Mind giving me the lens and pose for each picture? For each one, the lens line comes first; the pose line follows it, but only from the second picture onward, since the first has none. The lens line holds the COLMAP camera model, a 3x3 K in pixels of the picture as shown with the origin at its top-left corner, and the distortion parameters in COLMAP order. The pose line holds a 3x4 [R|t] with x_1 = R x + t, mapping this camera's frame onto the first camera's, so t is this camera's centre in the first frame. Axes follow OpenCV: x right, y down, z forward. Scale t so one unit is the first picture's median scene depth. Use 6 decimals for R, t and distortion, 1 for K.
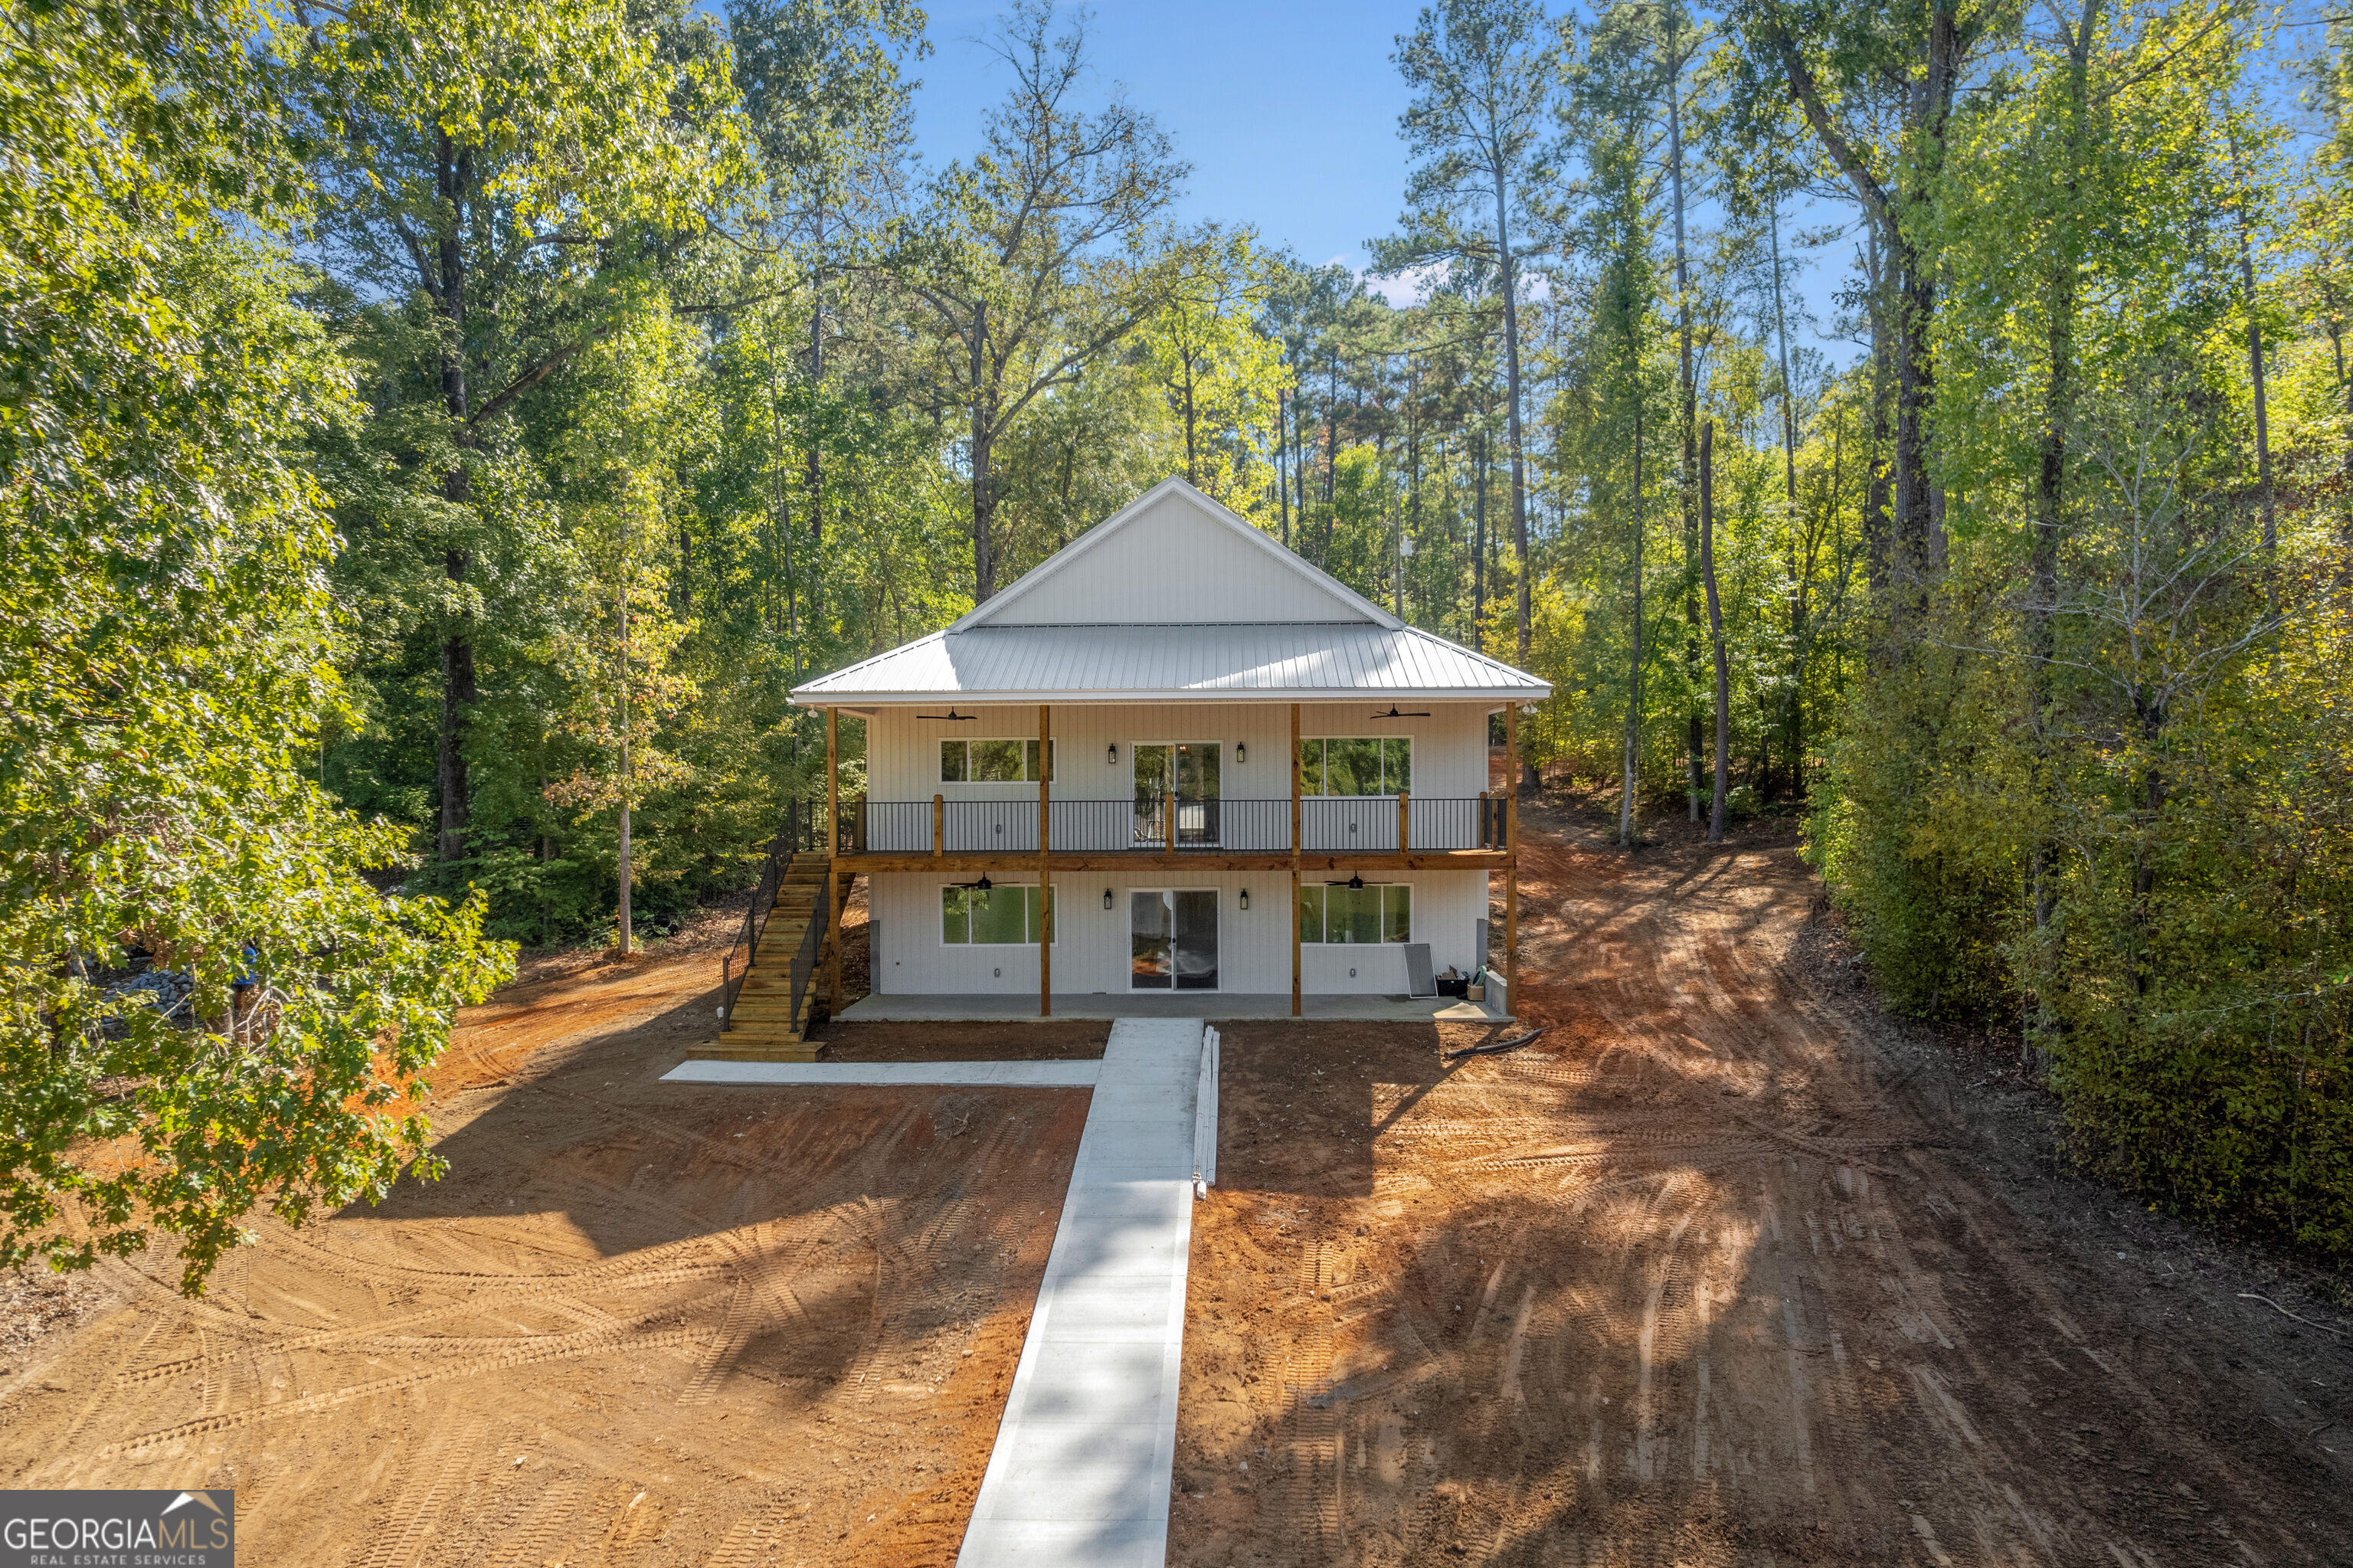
lens RADIAL K [[1514.9, 0, 1168.3], [0, 1514.9, 799.5], [0, 0, 1]] dist [-0.068094, 0.048127]
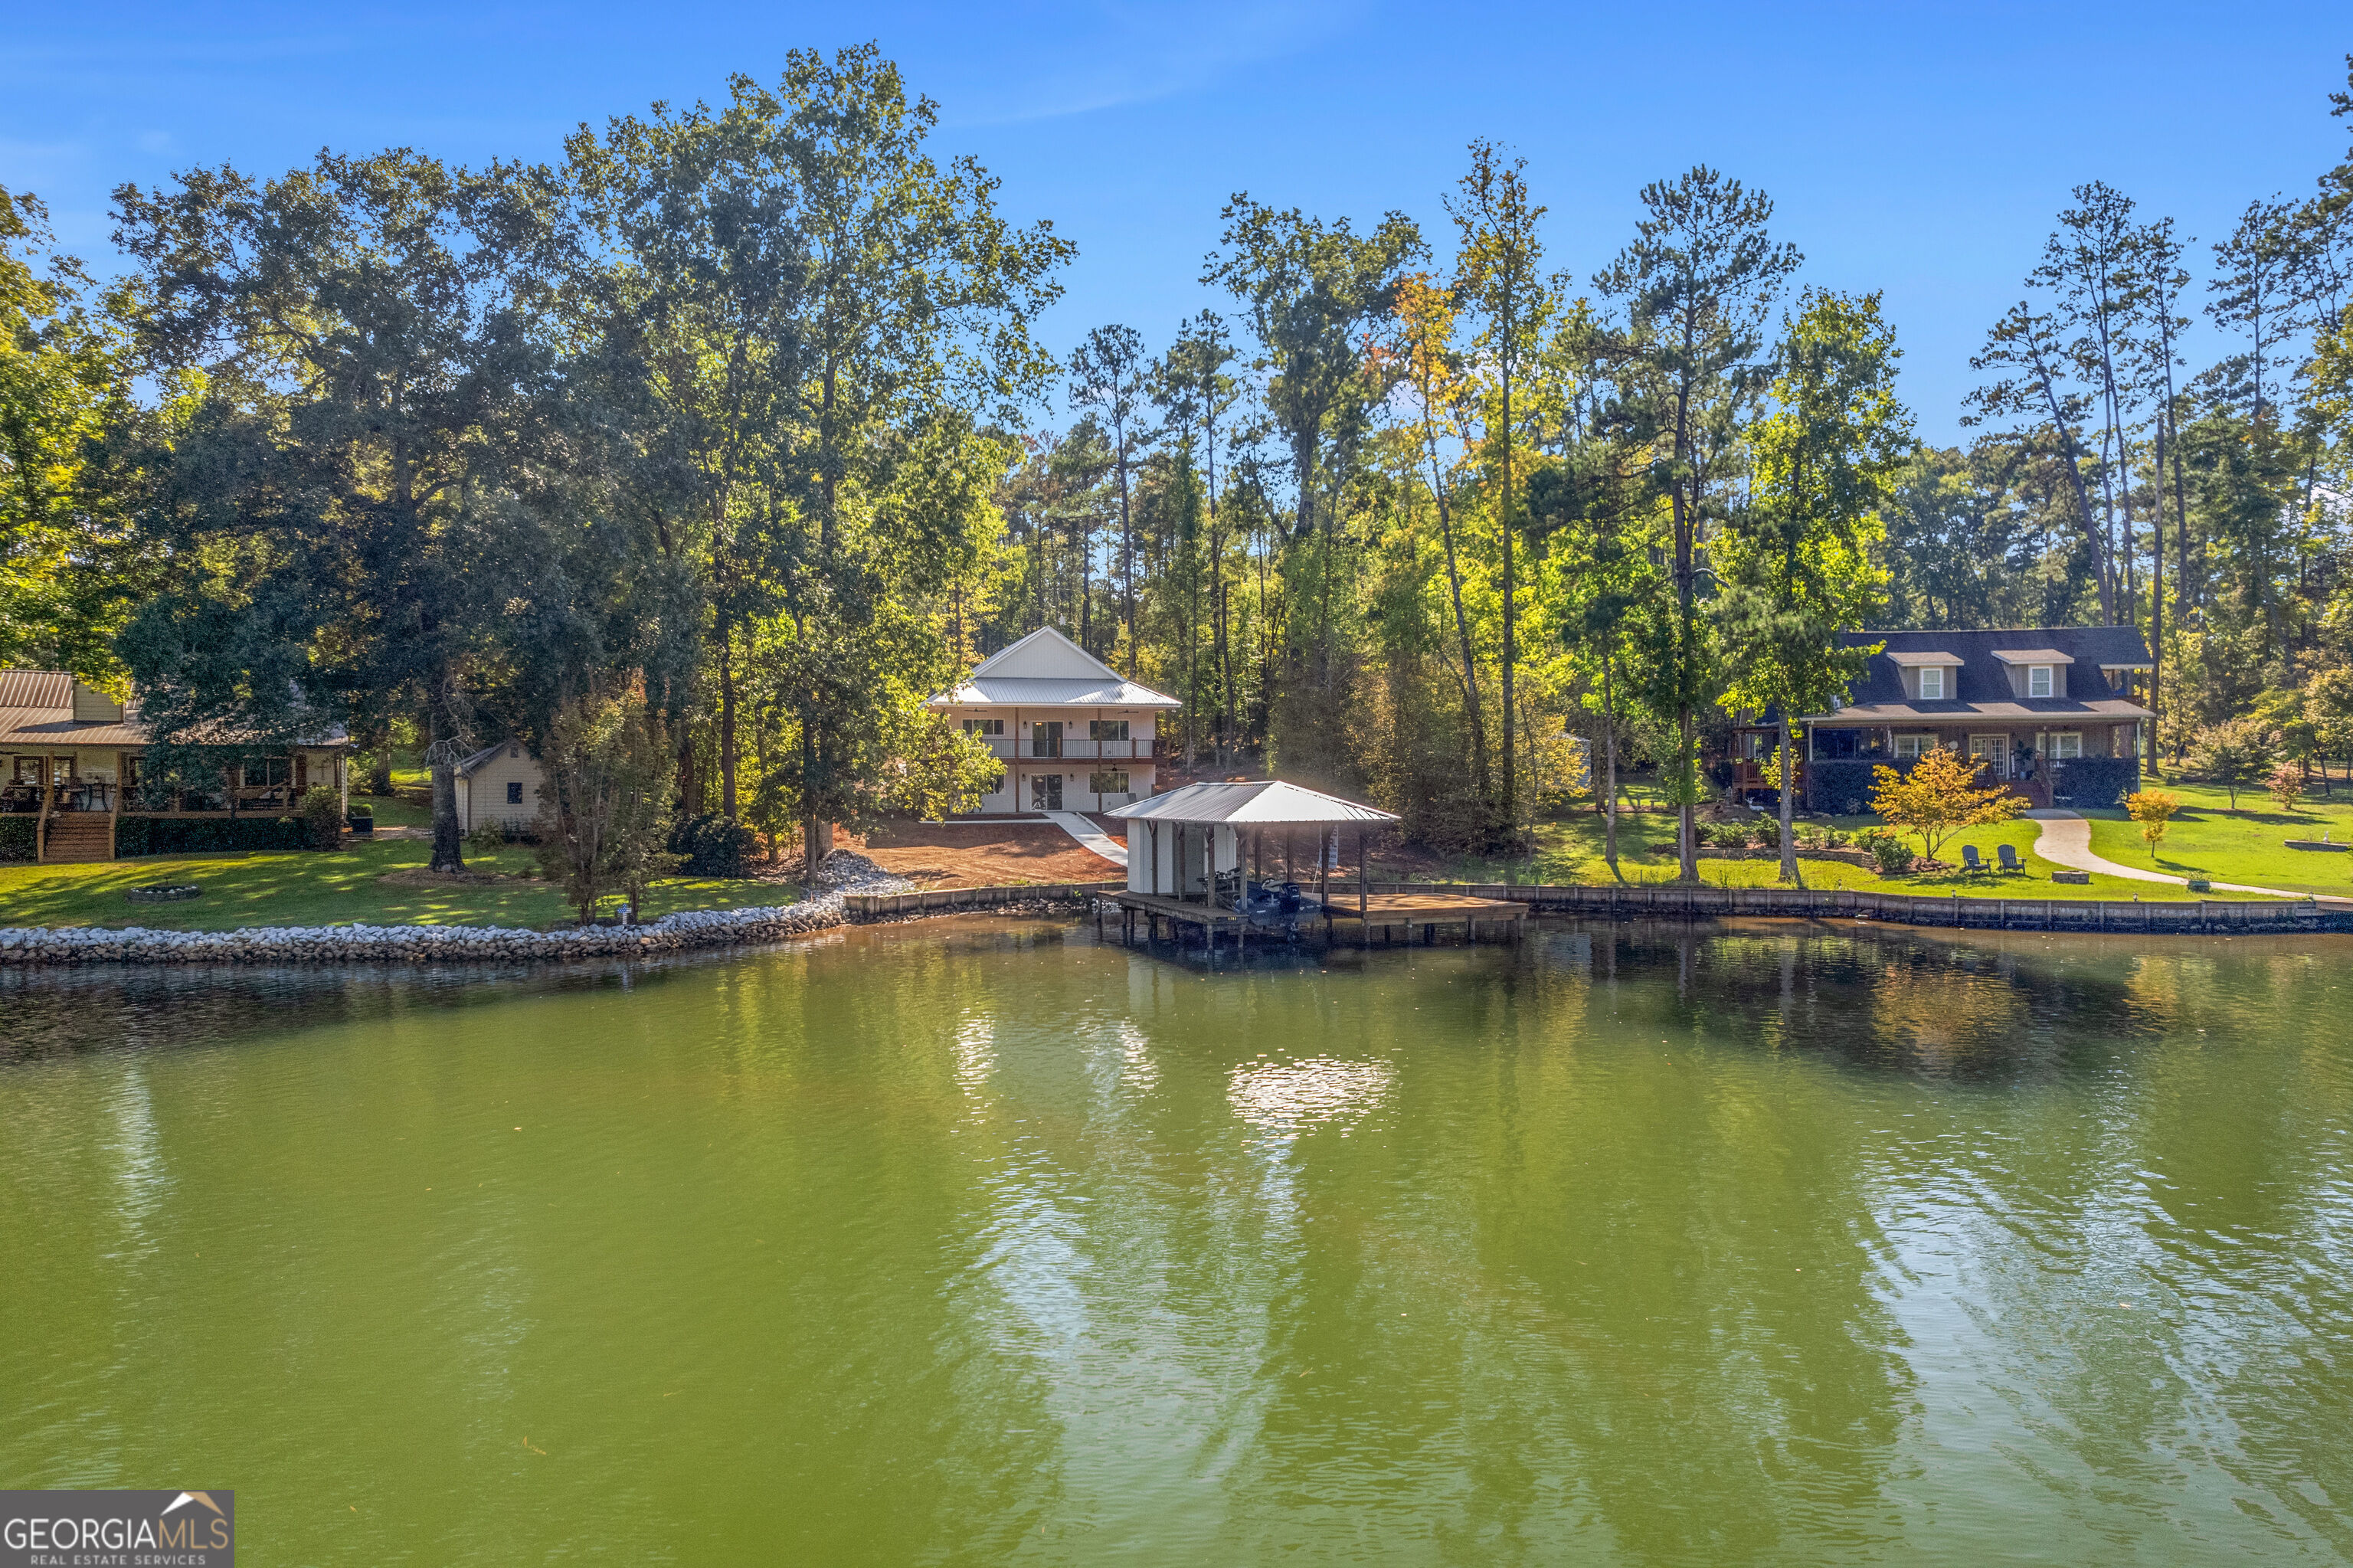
lens RADIAL K [[1514.9, 0, 1171.0], [0, 1514.9, 780.7], [0, 0, 1]] dist [-0.068094, 0.048127]
pose [[0.949571, 0.001547, 0.313549, -0.660014], [0.002778, 0.999907, -0.013347, 0.110681], [-0.313540, 0.013545, 0.949478, -1.734987]]
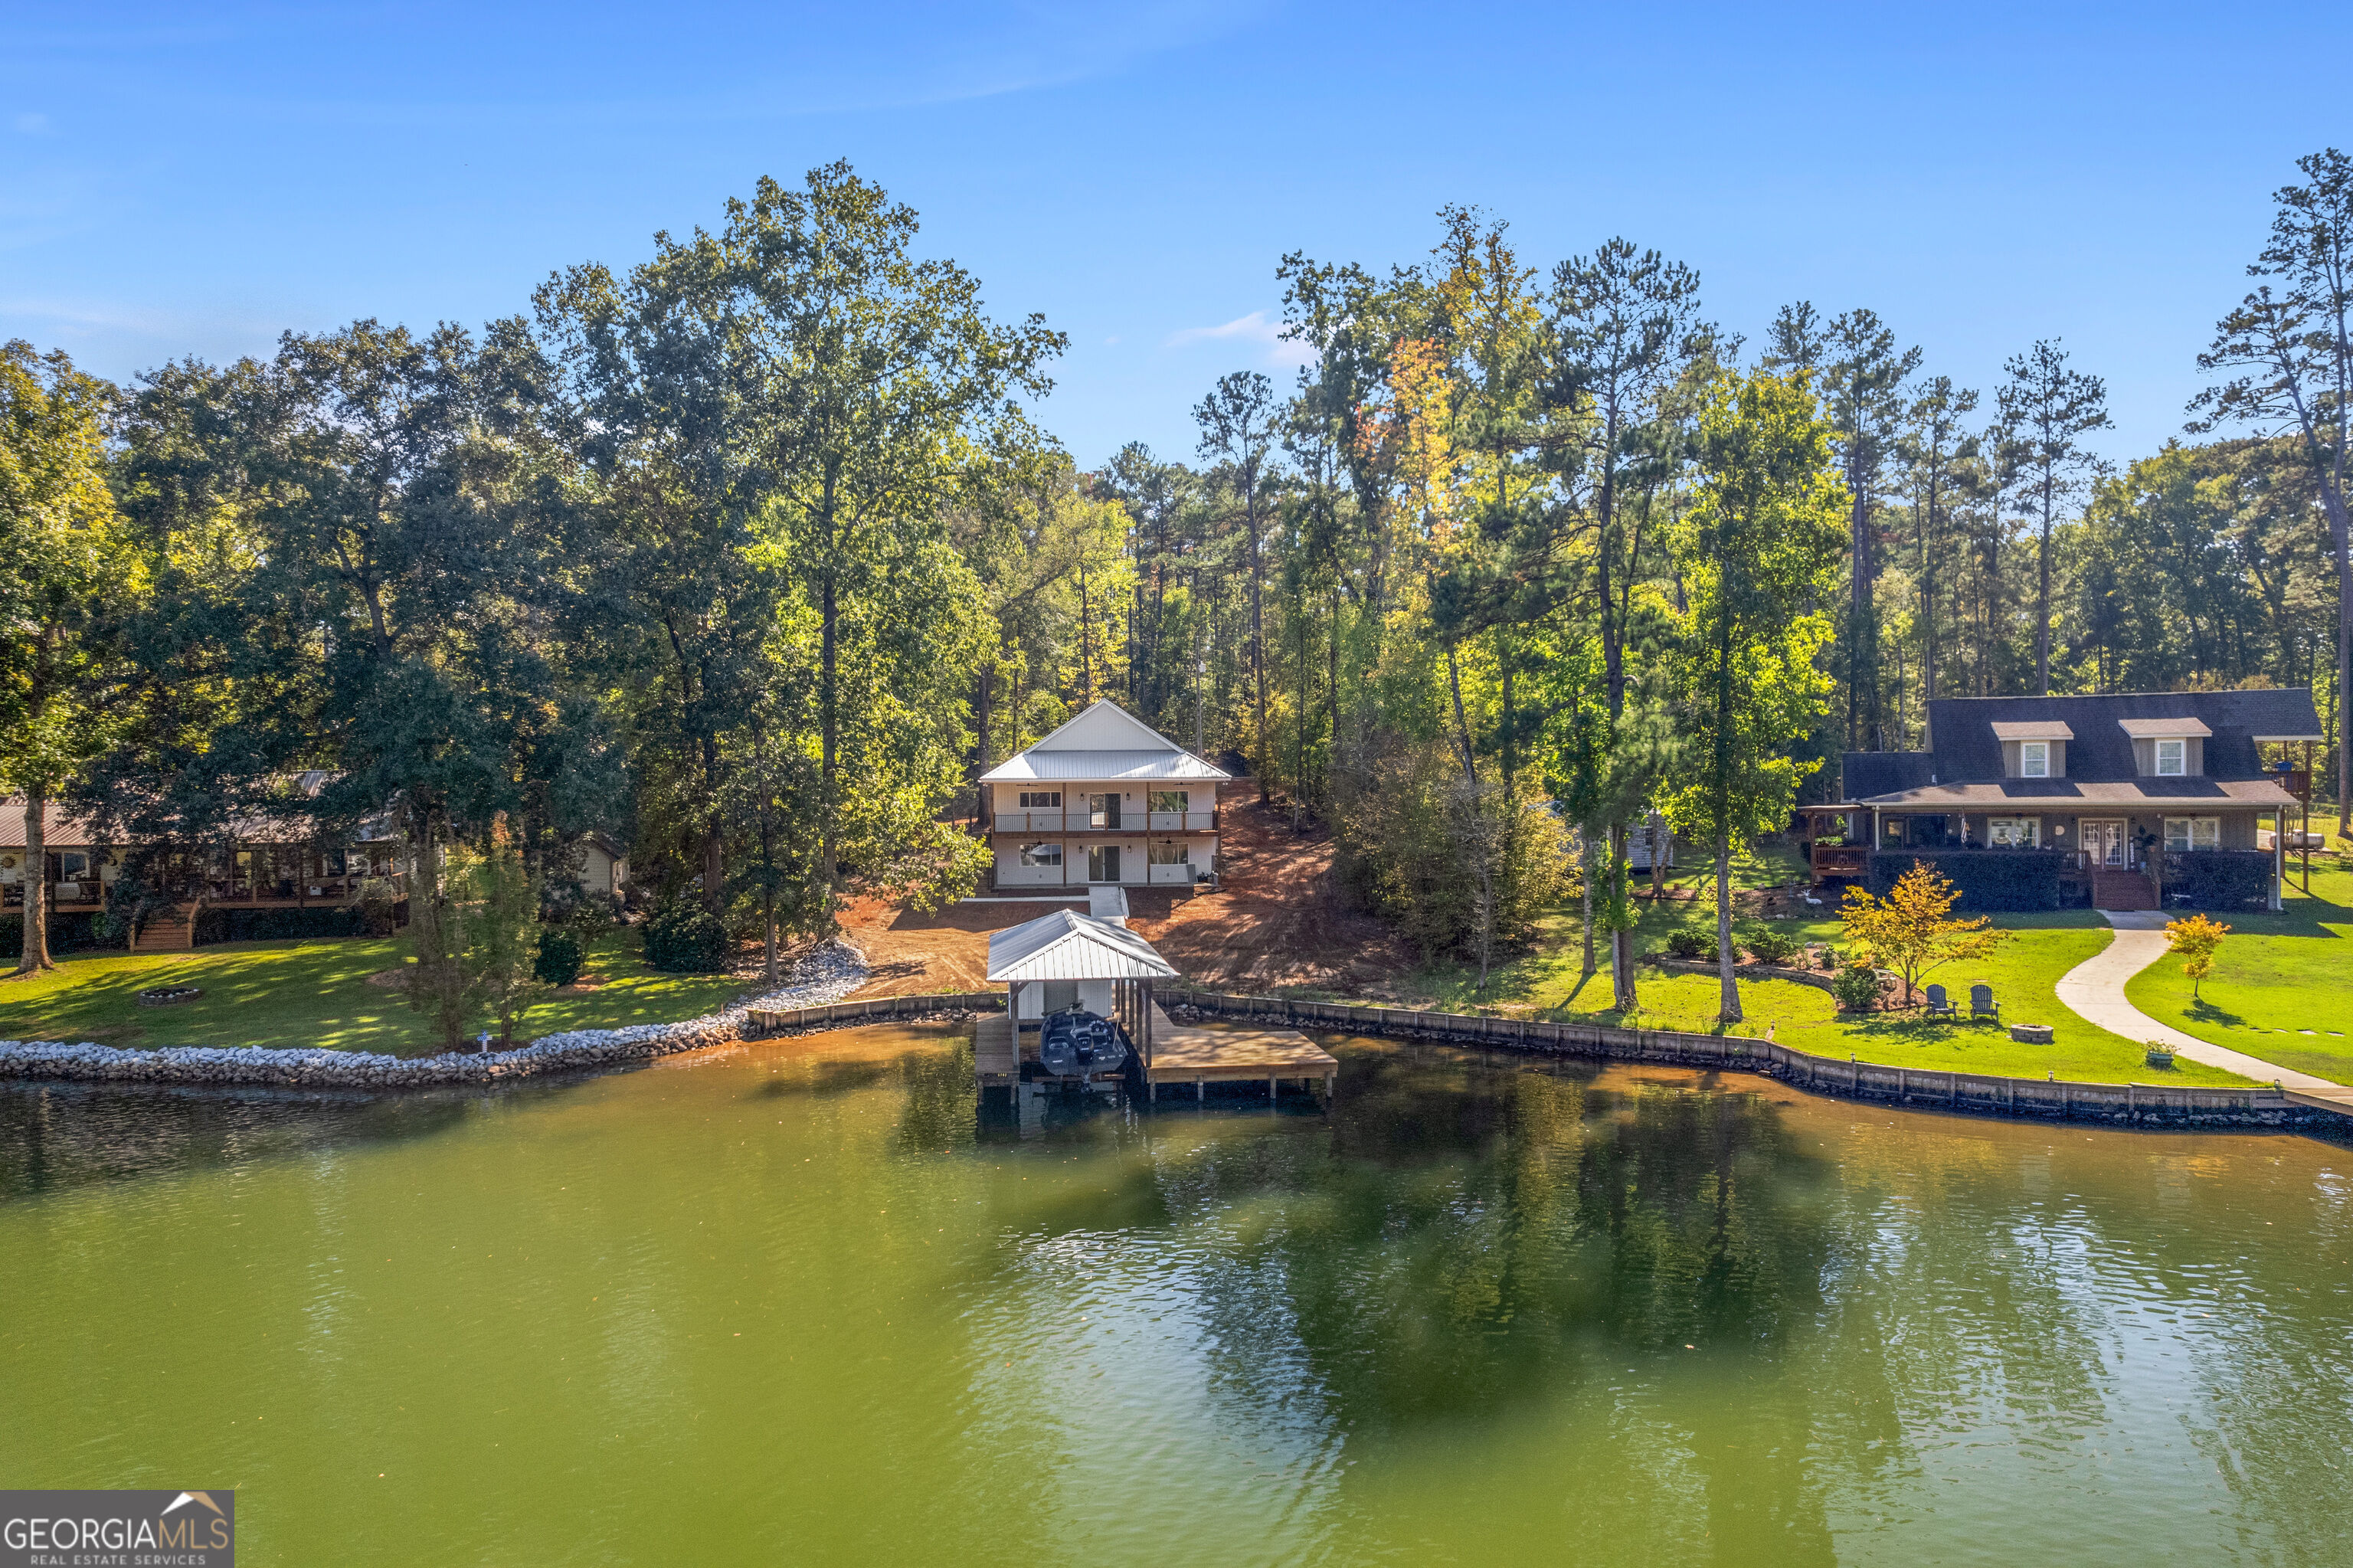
lens RADIAL K [[1514.9, 0, 1164.1], [0, 1514.9, 779.7], [0, 0, 1]] dist [-0.068094, 0.048127]
pose [[0.994112, -0.000627, 0.108352, -0.191259], [0.002049, 0.999913, -0.013020, -0.026522], [-0.108334, 0.013165, 0.994027, -1.817555]]
